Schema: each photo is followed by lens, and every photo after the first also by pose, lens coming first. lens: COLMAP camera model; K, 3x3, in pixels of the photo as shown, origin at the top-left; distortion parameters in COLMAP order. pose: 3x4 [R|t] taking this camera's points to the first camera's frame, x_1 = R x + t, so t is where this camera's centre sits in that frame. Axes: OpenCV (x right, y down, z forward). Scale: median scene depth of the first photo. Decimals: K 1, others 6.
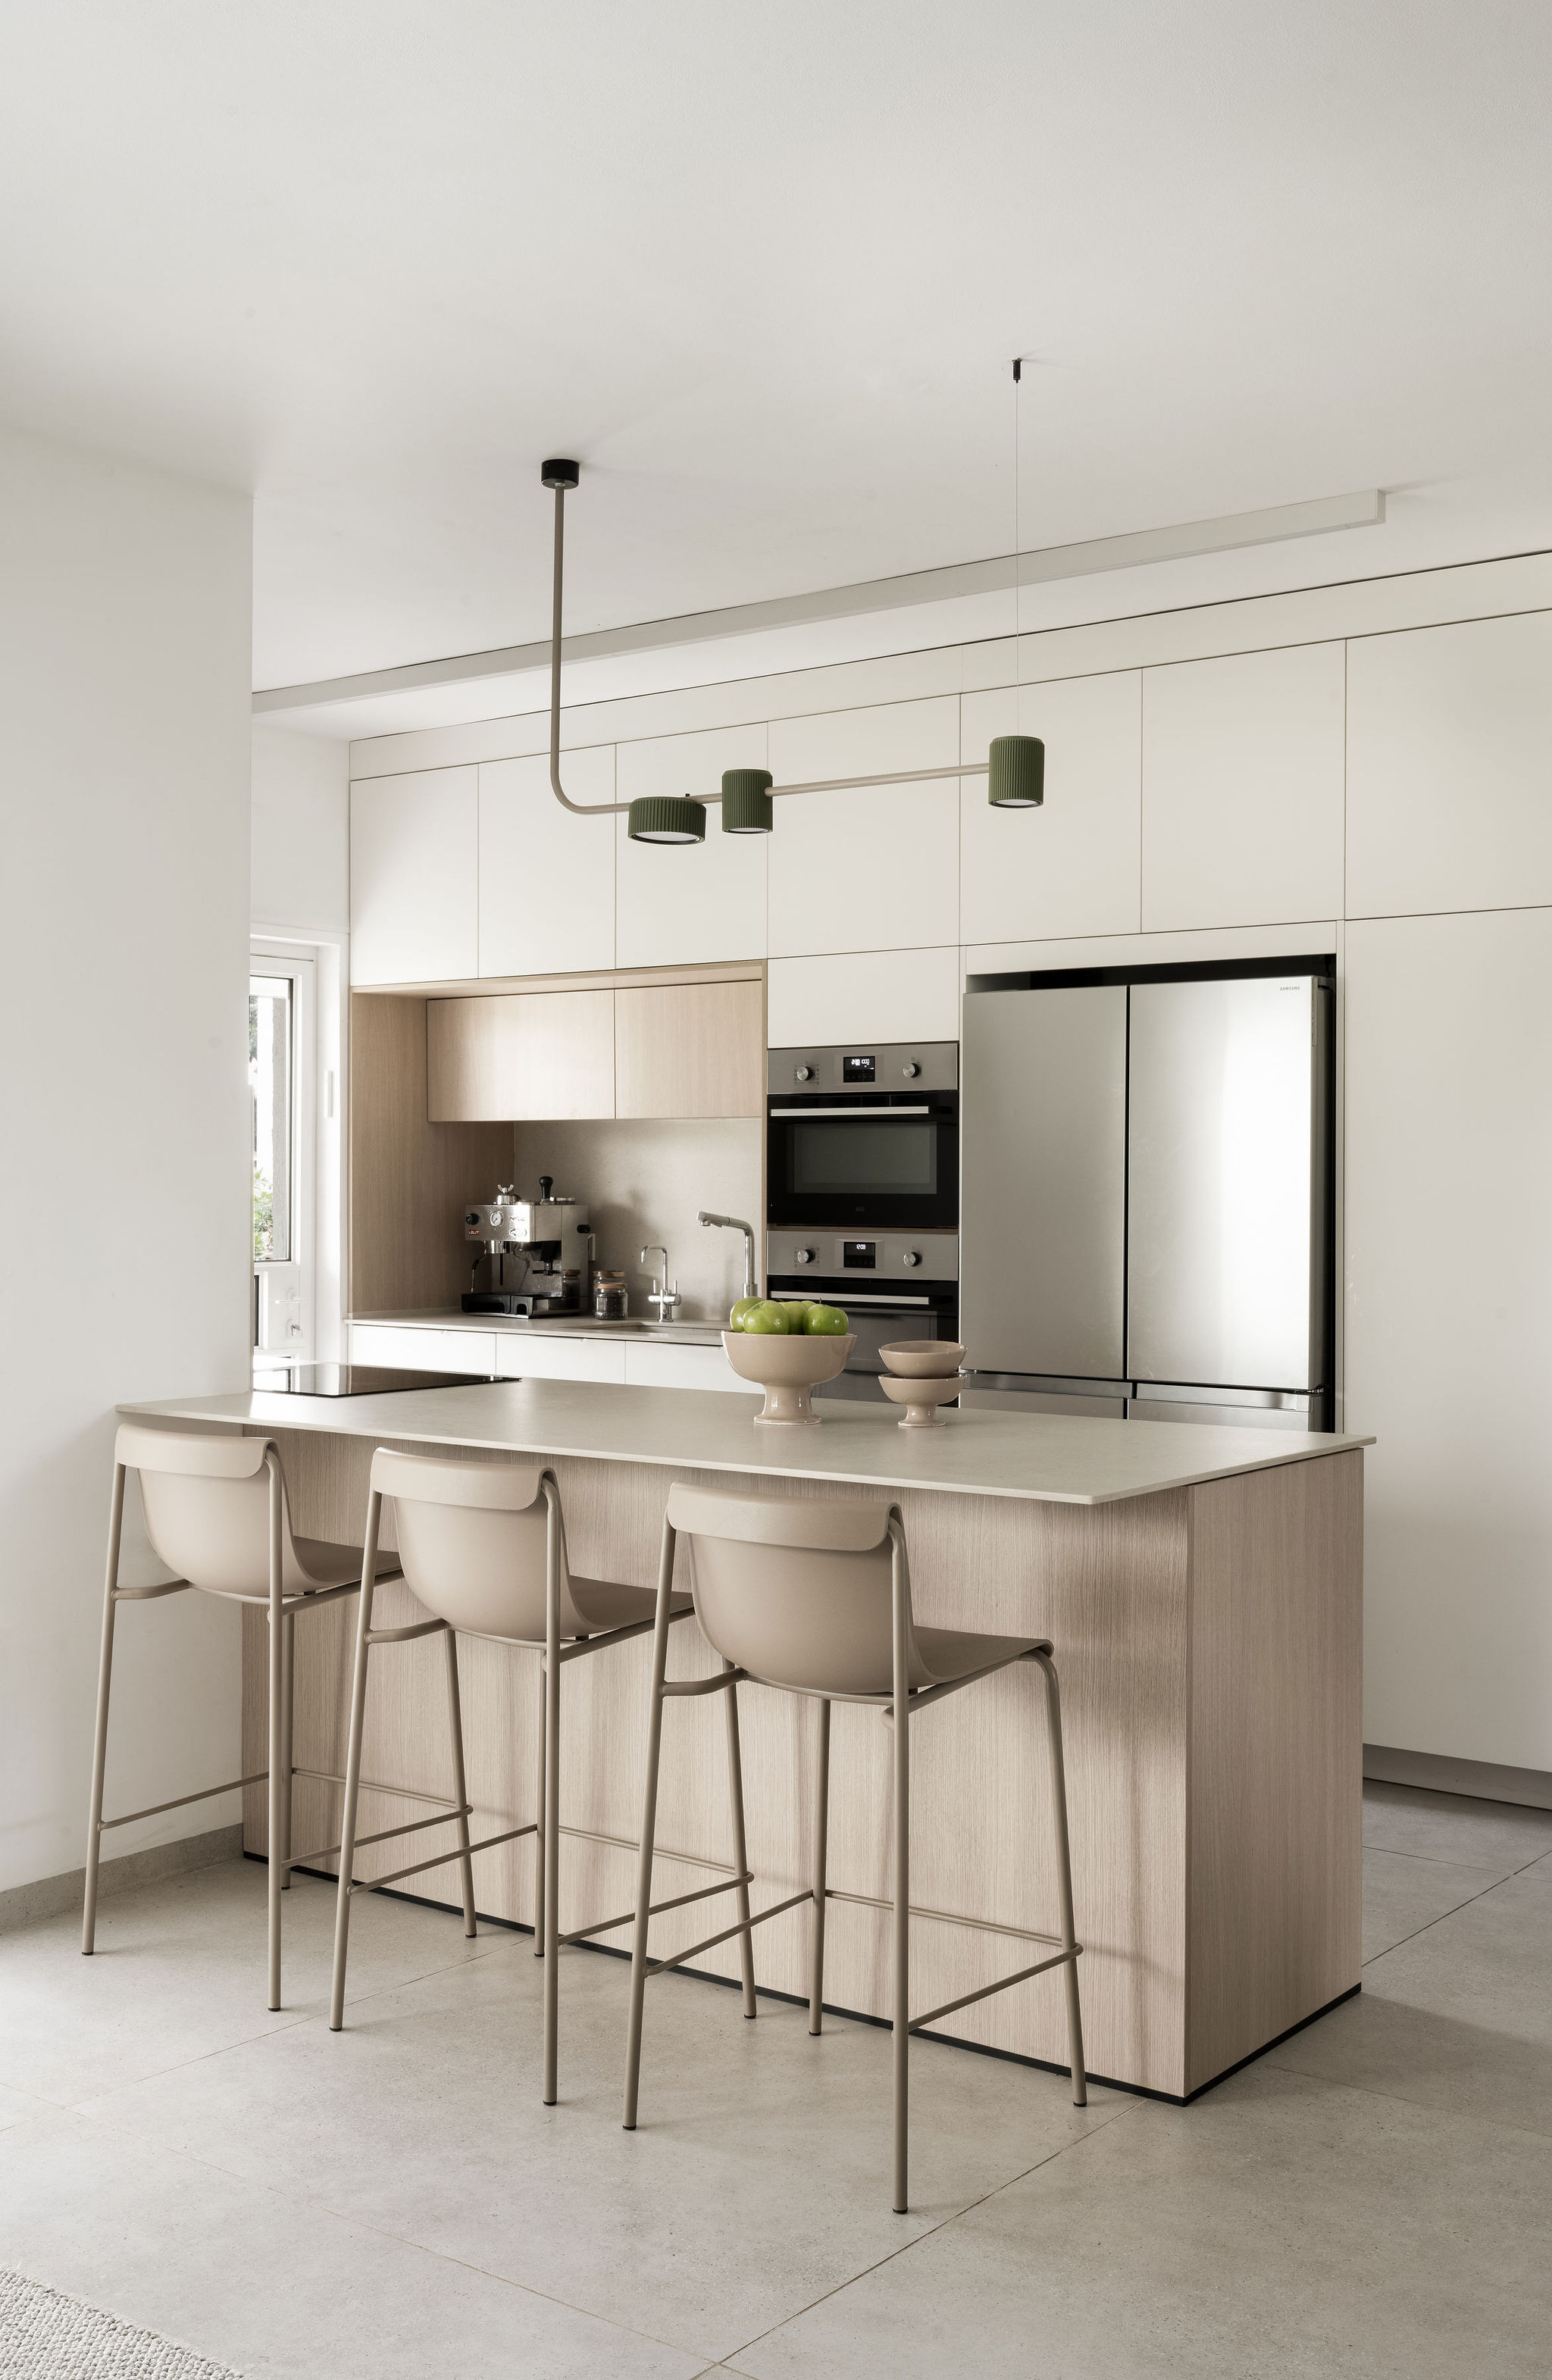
lens RADIAL K [[2471.5, 0, 836.2], [0, 2471.5, 1184.4], [0, 0, 1]] dist [-0.002469, 0.000000]
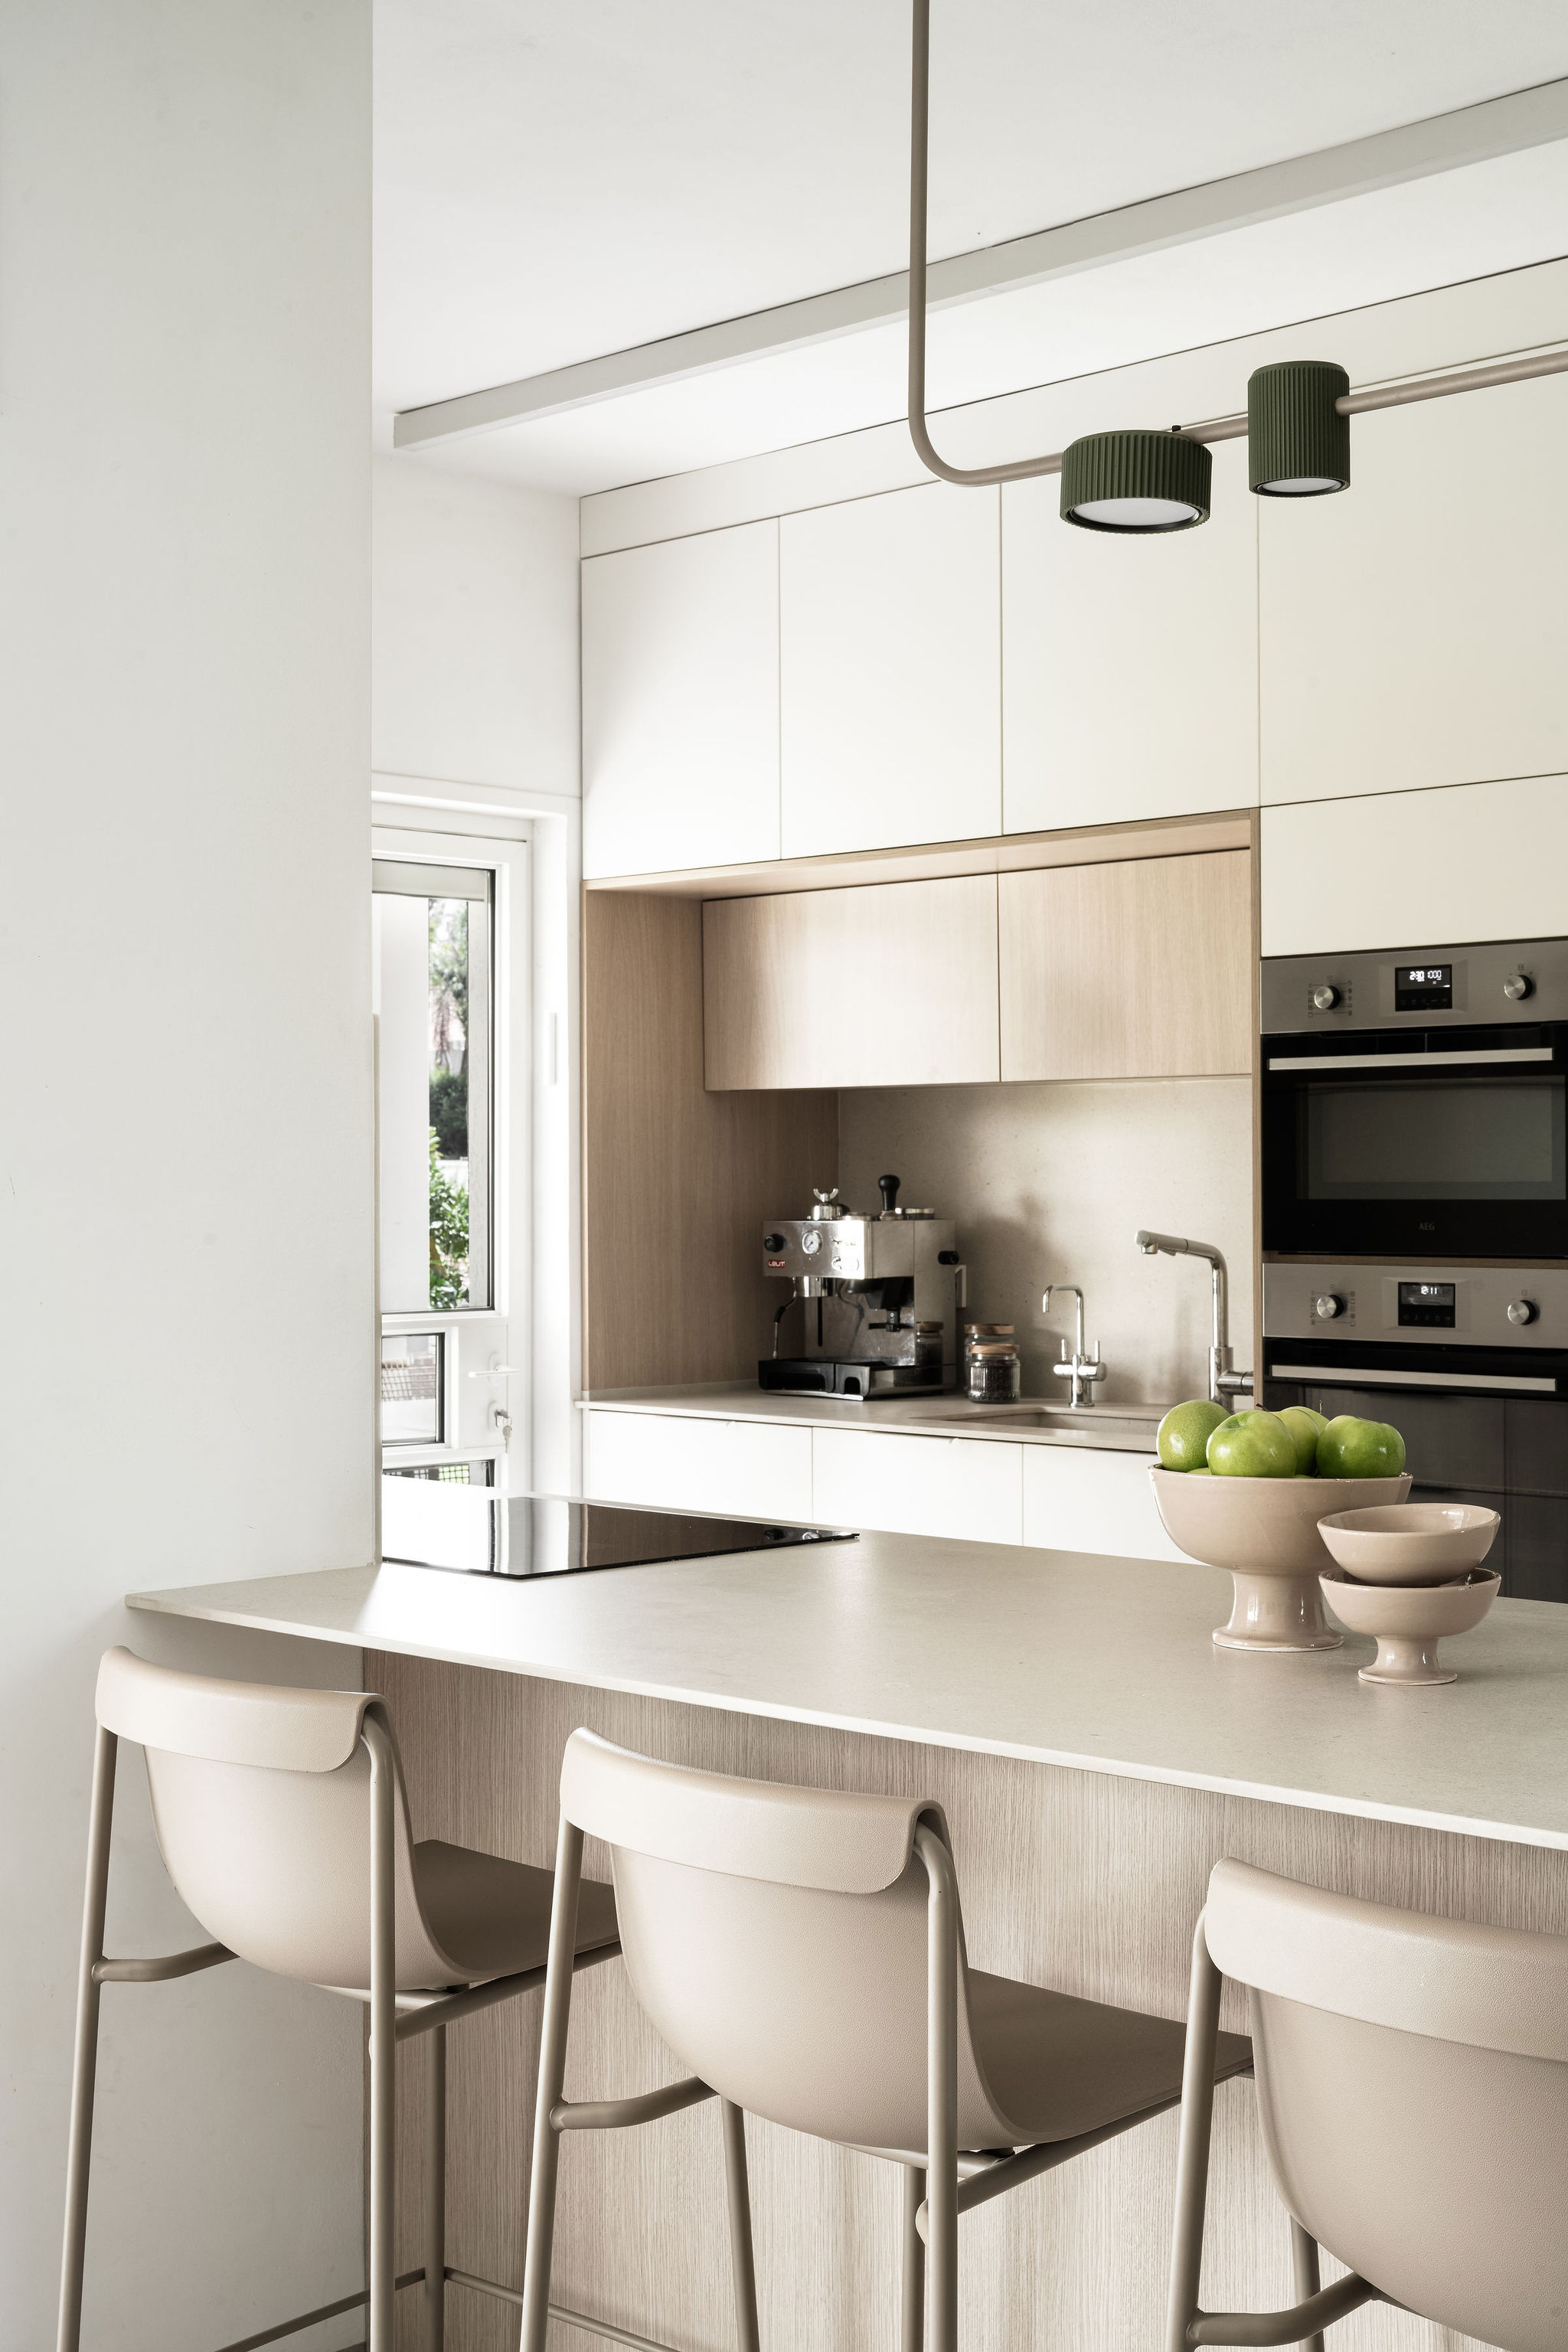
lens RADIAL K [[2987.5, 0, 883.3], [0, 2987.5, 1167.3], [0, 0, 1]] dist [-0.006042, 0.000000]
pose [[0.993712, -0.006987, -0.111745, -0.039329], [0.006184, 0.999953, -0.007524, 0.000506], [0.111793, 0.006785, 0.993708, 0.282334]]
